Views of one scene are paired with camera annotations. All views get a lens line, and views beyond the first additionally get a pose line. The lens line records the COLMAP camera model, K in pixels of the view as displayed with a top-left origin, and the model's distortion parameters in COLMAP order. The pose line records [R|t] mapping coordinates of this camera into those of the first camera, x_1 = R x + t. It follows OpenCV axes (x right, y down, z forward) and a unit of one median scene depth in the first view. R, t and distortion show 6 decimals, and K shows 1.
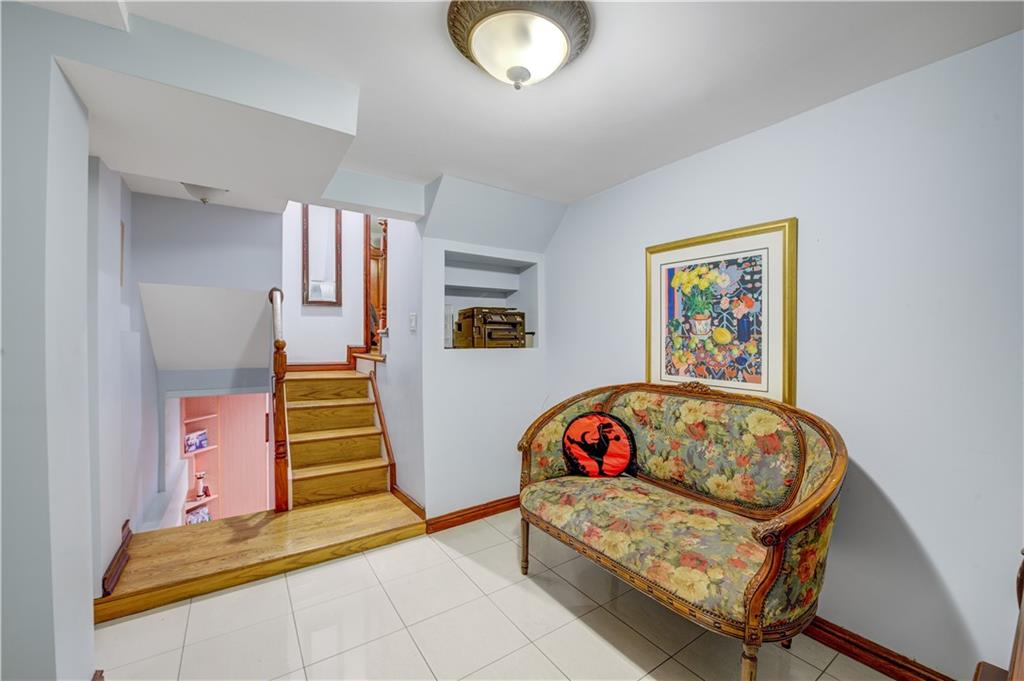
lens RADIAL K [[416.9, 0, 521.9], [0, 416.9, 336.2], [0, 0, 1]] dist [-0.020192, -0.001374]
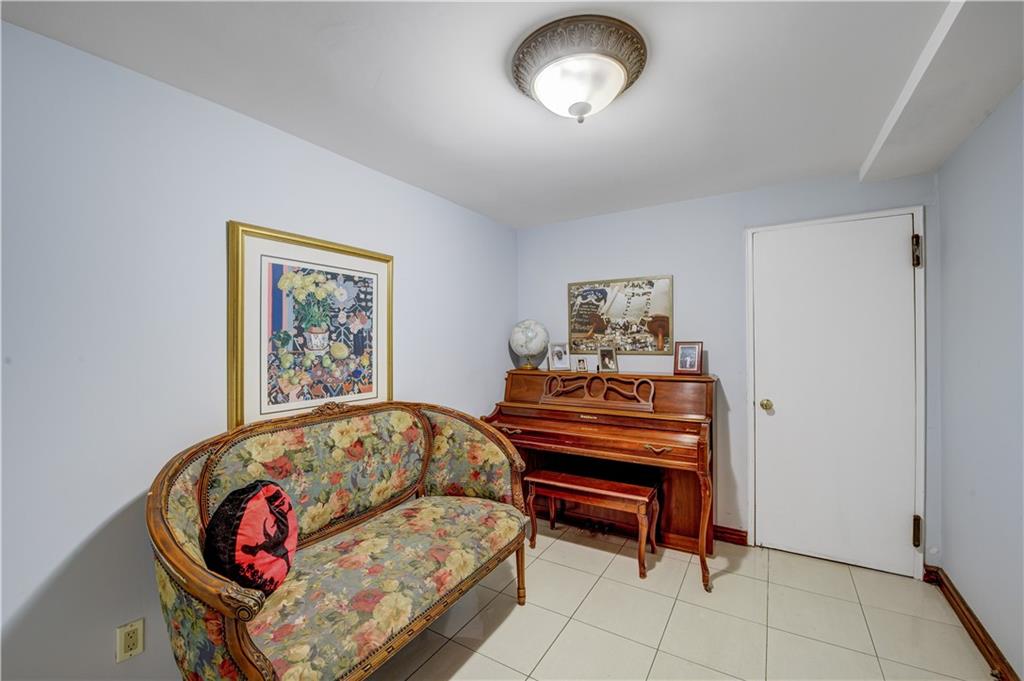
lens RADIAL K [[416.9, 0, 522.4], [0, 416.9, 340.1], [0, 0, 1]] dist [-0.020192, -0.001374]
pose [[-0.422205, 0.001449, 0.906499, -0.577427], [0.008675, 0.999959, 0.002443, -0.023996], [-0.906459, 0.008895, -0.422201, 1.011290]]
